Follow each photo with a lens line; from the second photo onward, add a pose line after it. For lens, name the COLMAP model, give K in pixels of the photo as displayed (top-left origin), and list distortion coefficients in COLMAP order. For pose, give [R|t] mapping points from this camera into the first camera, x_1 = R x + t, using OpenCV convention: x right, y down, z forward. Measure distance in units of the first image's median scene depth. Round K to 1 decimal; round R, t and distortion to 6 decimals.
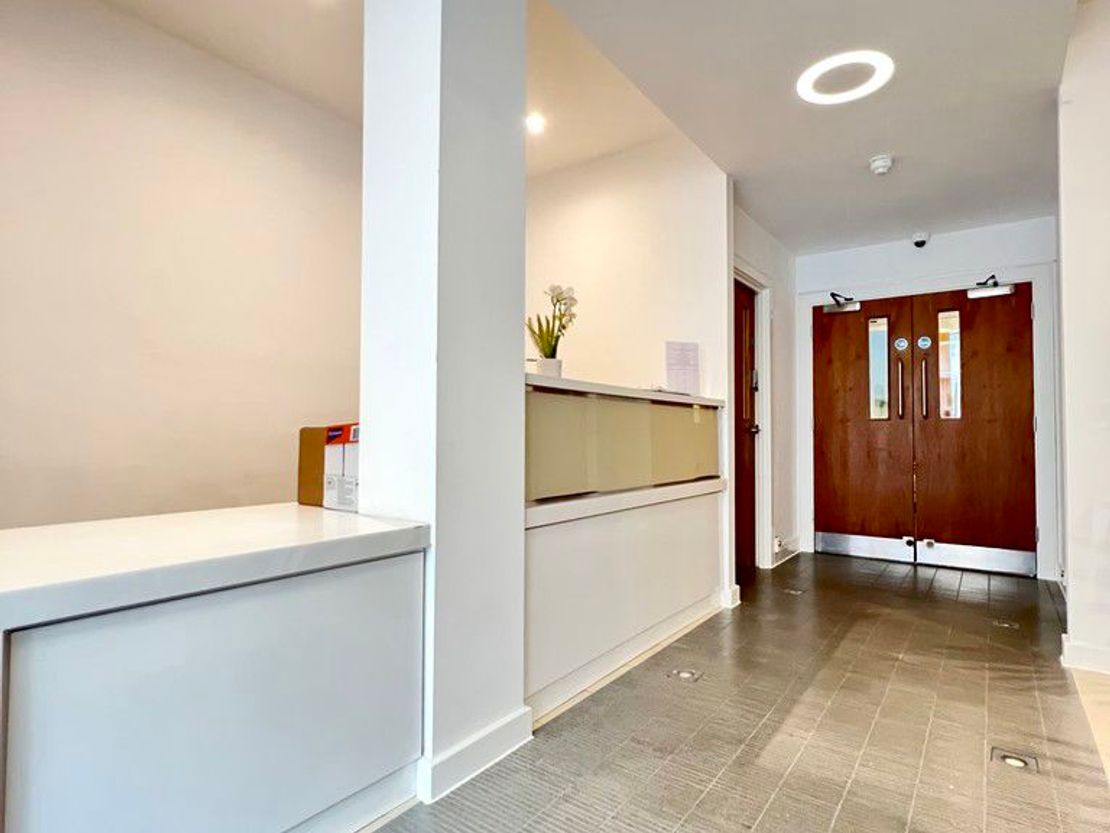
lens RADIAL K [[589.2, 0, 555.0], [0, 589.2, 416.5], [0, 0, 1]] dist [0.002143, 0.000344]
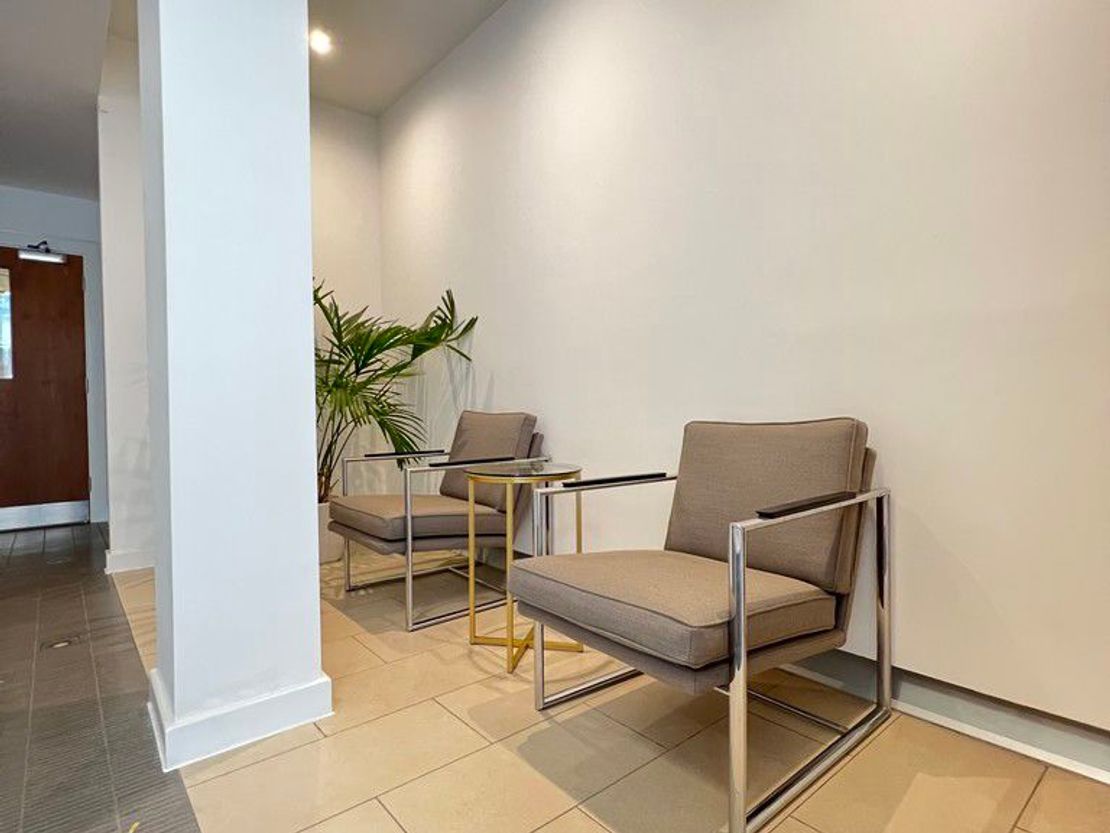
lens RADIAL K [[589.2, 0, 555.0], [0, 589.2, 416.5], [0, 0, 1]] dist [0.002143, 0.000344]
pose [[0.227341, -0.029725, 0.973361, -0.070498], [-0.011338, 0.999385, 0.033168, 0.023219], [-0.973749, -0.018576, 0.226865, -0.112449]]
